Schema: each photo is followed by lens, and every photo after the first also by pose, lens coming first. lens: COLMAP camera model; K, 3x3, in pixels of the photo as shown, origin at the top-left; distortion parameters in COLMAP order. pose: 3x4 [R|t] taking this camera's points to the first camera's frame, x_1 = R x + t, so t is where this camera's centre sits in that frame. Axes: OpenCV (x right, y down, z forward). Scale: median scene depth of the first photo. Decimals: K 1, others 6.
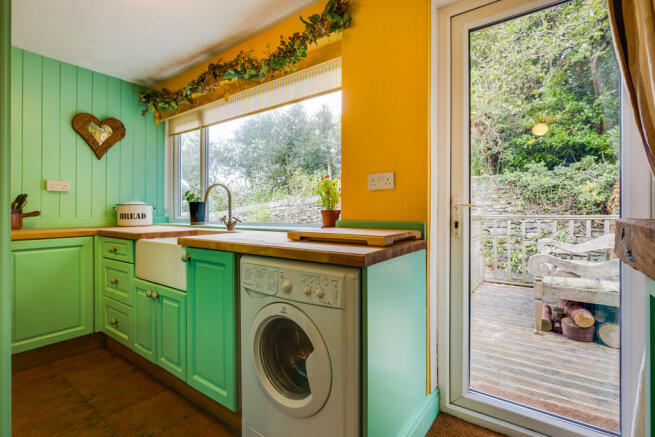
lens RADIAL K [[310.1, 0, 328.2], [0, 310.1, 204.9], [0, 0, 1]] dist [-0.005185, -0.000336]
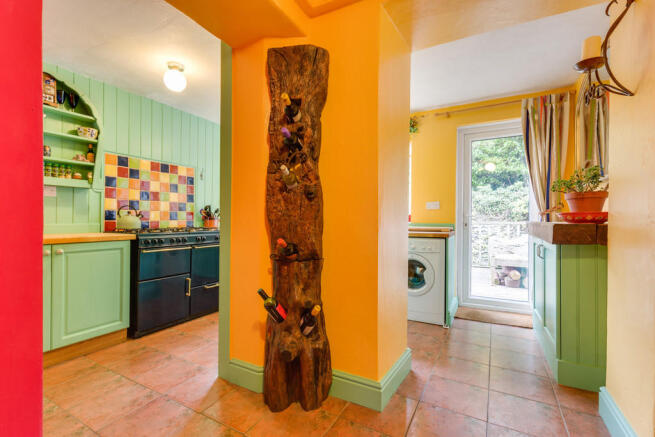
lens RADIAL K [[296.6, 0, 328.1], [0, 296.6, 211.3], [0, 0, 1]] dist [0.003370, 0.000078]
pose [[0.991878, 0.005547, 0.127072, -0.255828], [-0.004869, 0.999972, -0.005648, -0.006055], [-0.127100, 0.004983, 0.991877, -0.310300]]
